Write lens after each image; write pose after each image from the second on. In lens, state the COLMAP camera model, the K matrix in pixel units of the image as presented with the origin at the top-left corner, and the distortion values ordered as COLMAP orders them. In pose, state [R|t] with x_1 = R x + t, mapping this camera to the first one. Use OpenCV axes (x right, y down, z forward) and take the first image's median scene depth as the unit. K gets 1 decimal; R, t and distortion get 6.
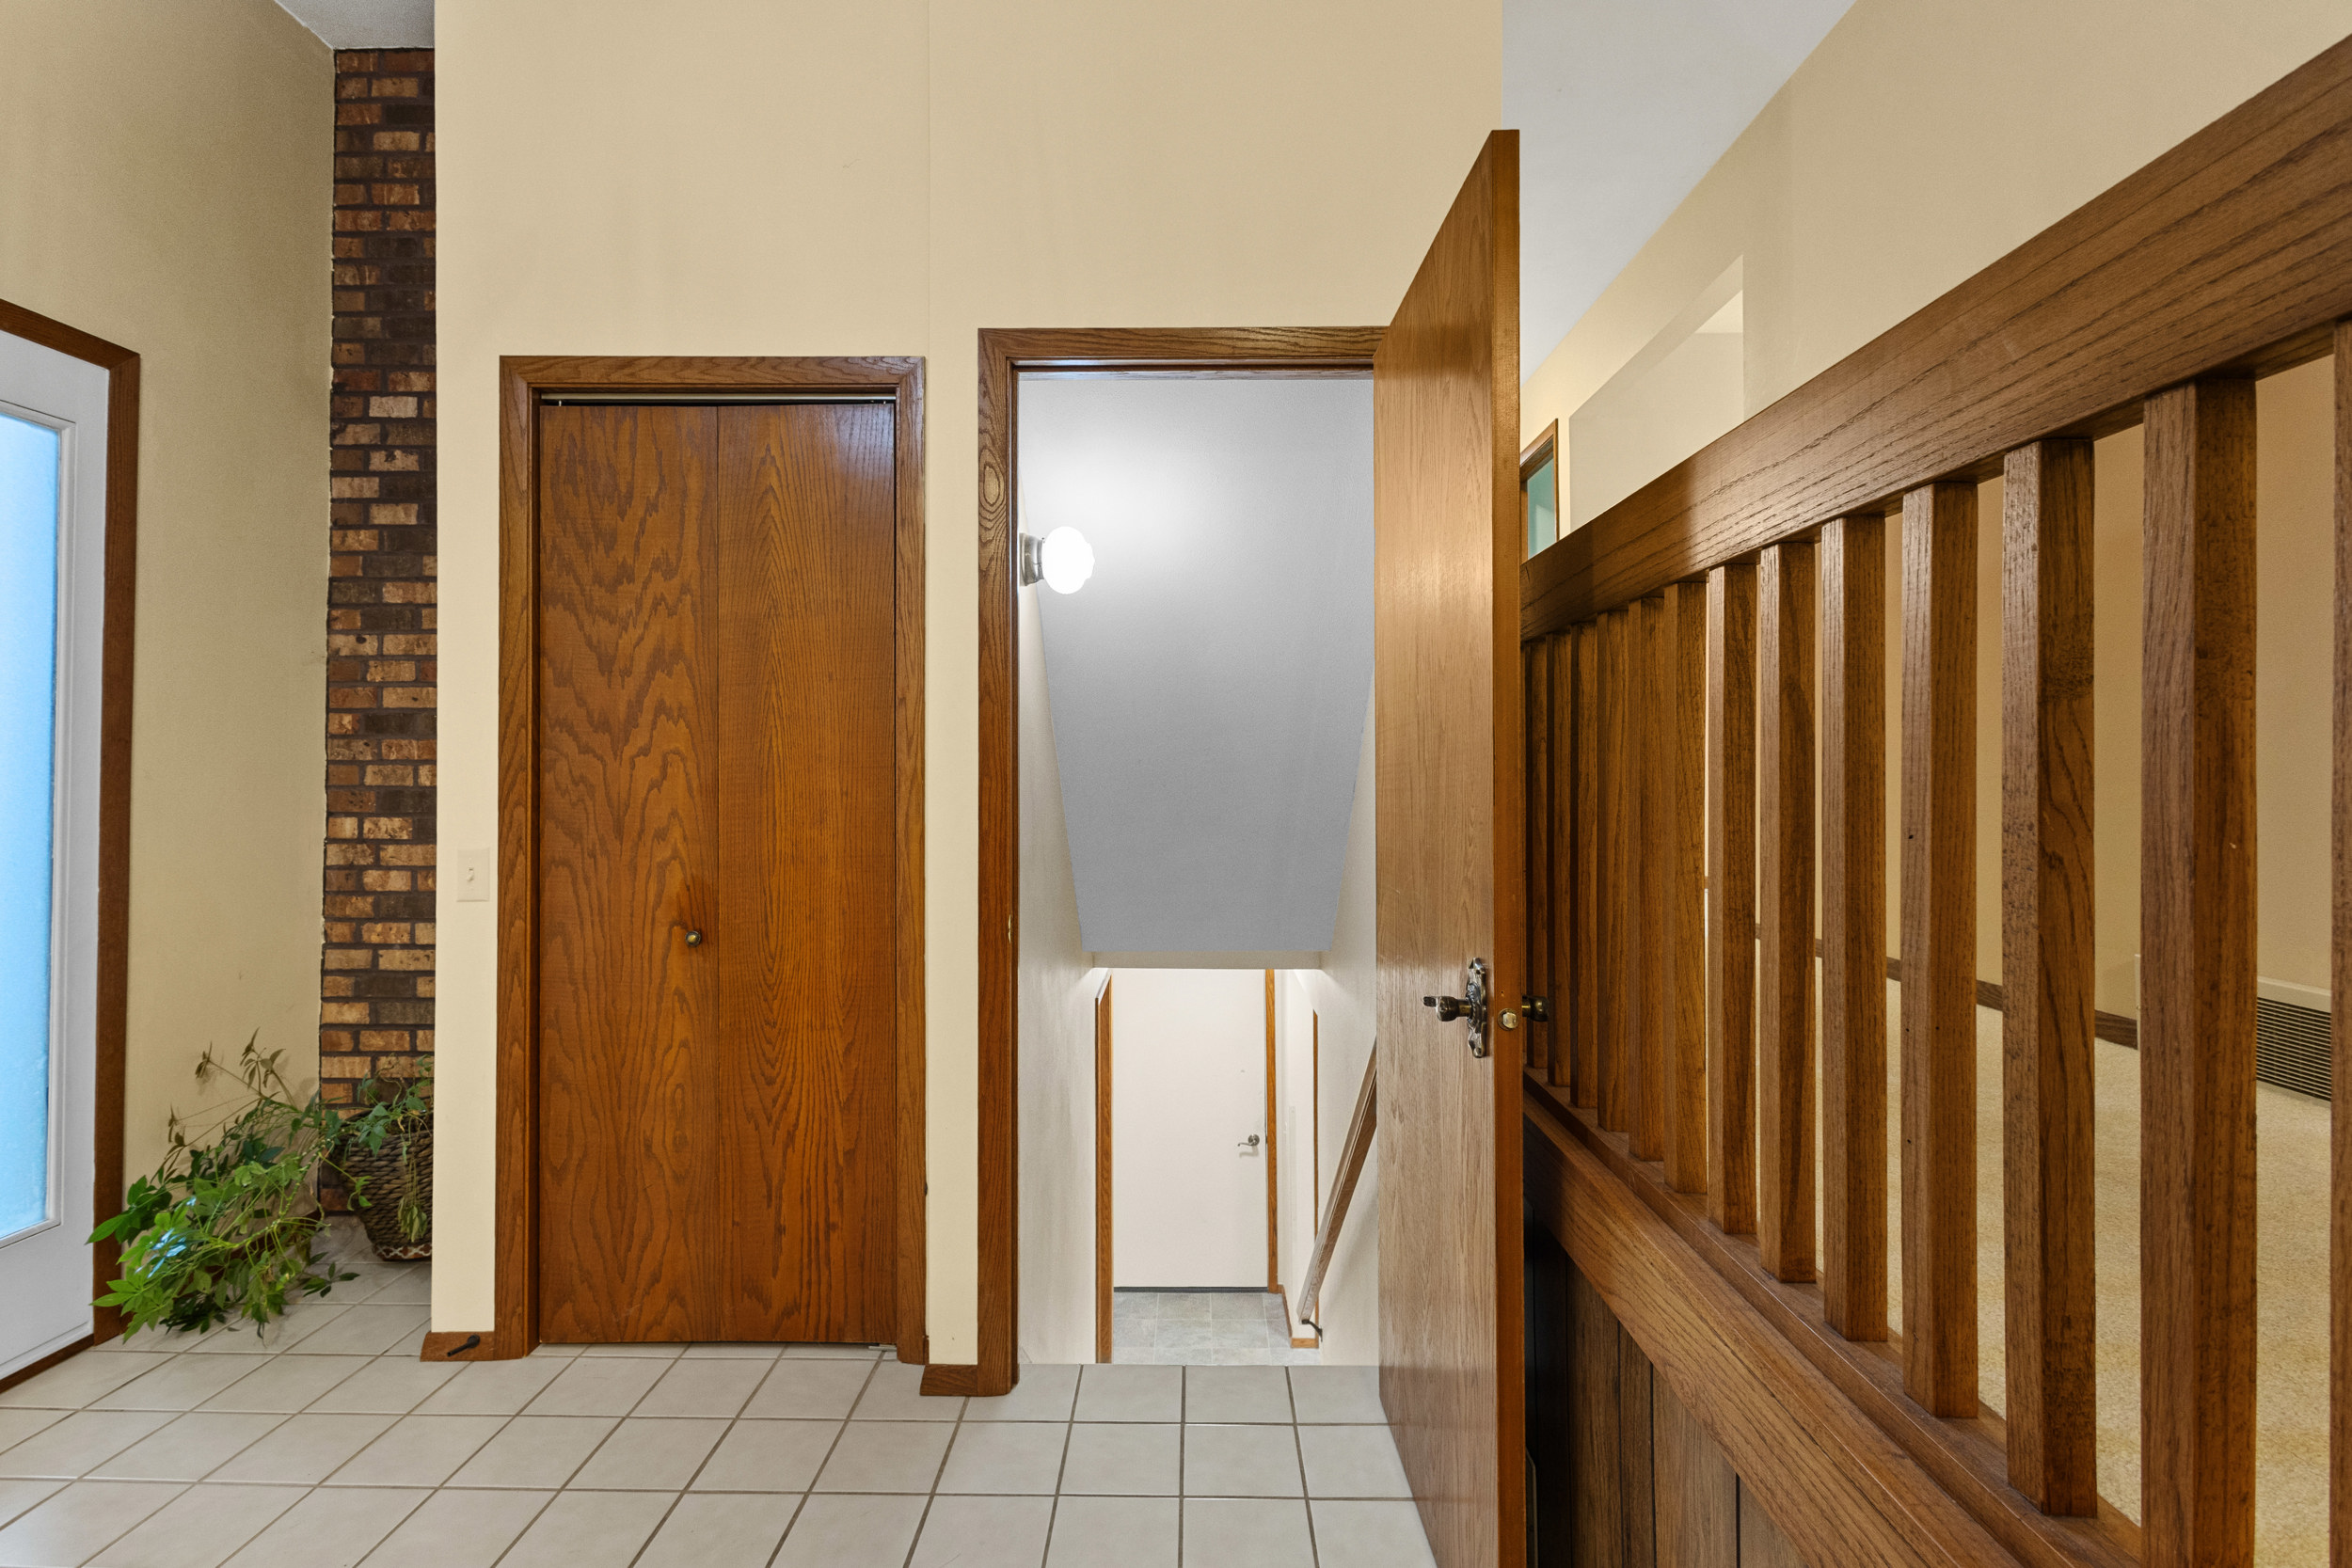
lens RADIAL K [[1088.5, 0, 1161.4], [0, 1088.5, 771.6], [0, 0, 1]] dist [0.013858, -0.003390]
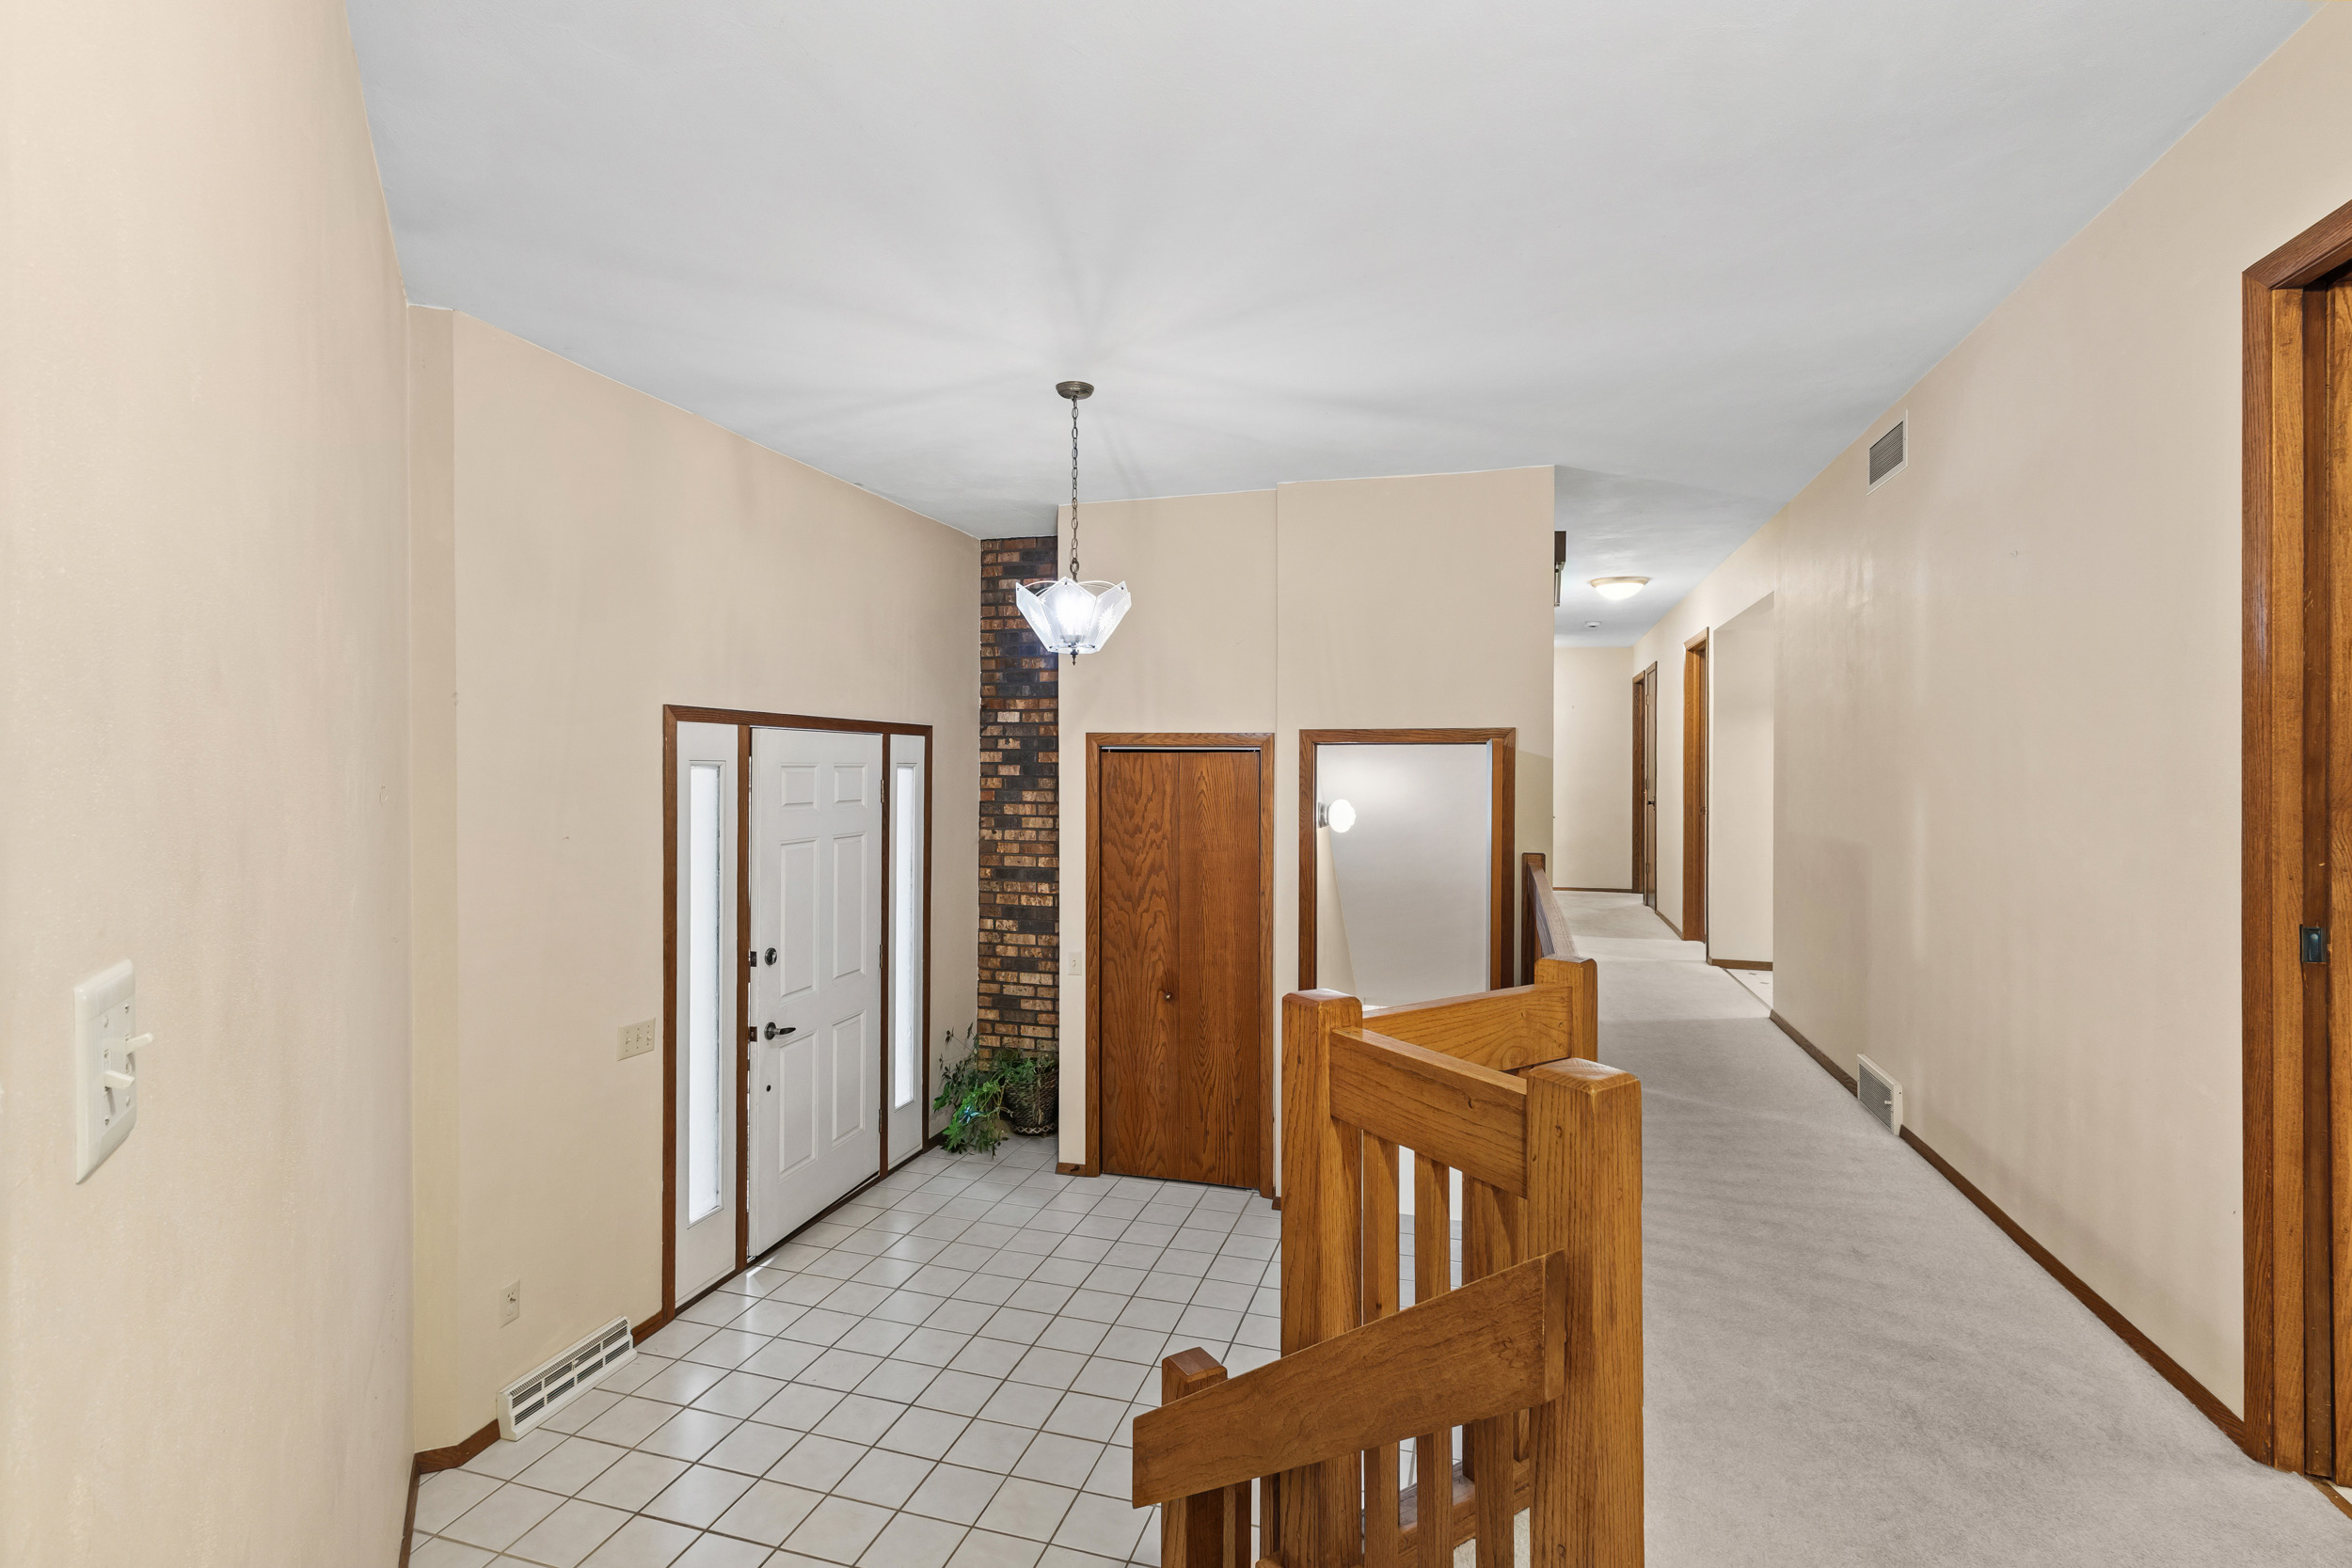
lens RADIAL K [[1088.5, 0, 1169.8], [0, 1088.5, 783.1], [0, 0, 1]] dist [0.013858, -0.003390]
pose [[0.965470, 0.005950, -0.260448, 0.140888], [-0.001452, 0.999847, 0.017458, -0.312695], [0.260512, -0.016477, 0.965330, -1.097596]]
